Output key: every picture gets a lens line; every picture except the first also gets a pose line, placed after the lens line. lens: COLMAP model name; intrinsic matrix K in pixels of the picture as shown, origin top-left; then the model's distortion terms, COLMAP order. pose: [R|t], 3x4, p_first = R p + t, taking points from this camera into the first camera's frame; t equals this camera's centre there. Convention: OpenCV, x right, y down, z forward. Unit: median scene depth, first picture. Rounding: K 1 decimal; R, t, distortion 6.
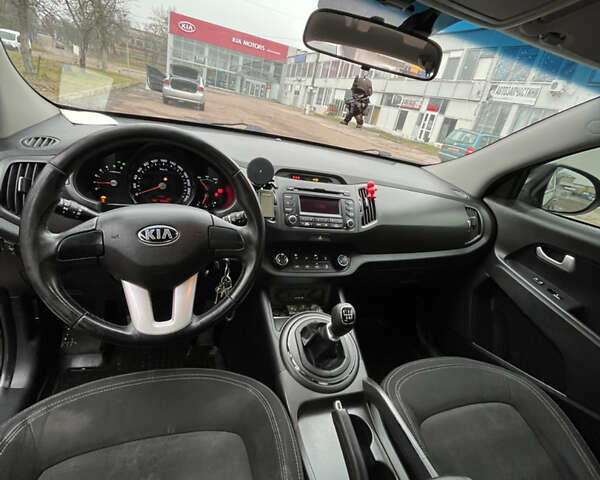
lens RADIAL K [[313.5, 0, 300.0], [0, 313.5, 240.0], [0, 0, 1]] dist [-0.001406, -0.000199]
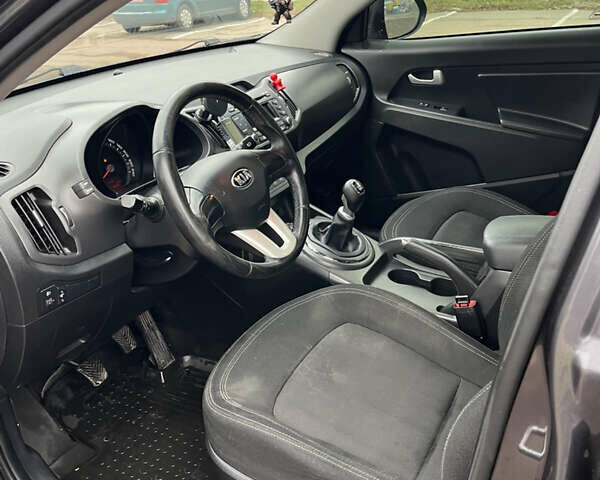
lens RADIAL K [[573.5, 0, 300.0], [0, 573.5, 240.0], [0, 0, 1]] dist [0.024103, 0.012109]
pose [[0.718291, -0.501620, 0.482114, -0.740406], [0.457424, 0.862614, 0.216010, -0.089123], [-0.524234, 0.065373, 0.849062, -0.418926]]
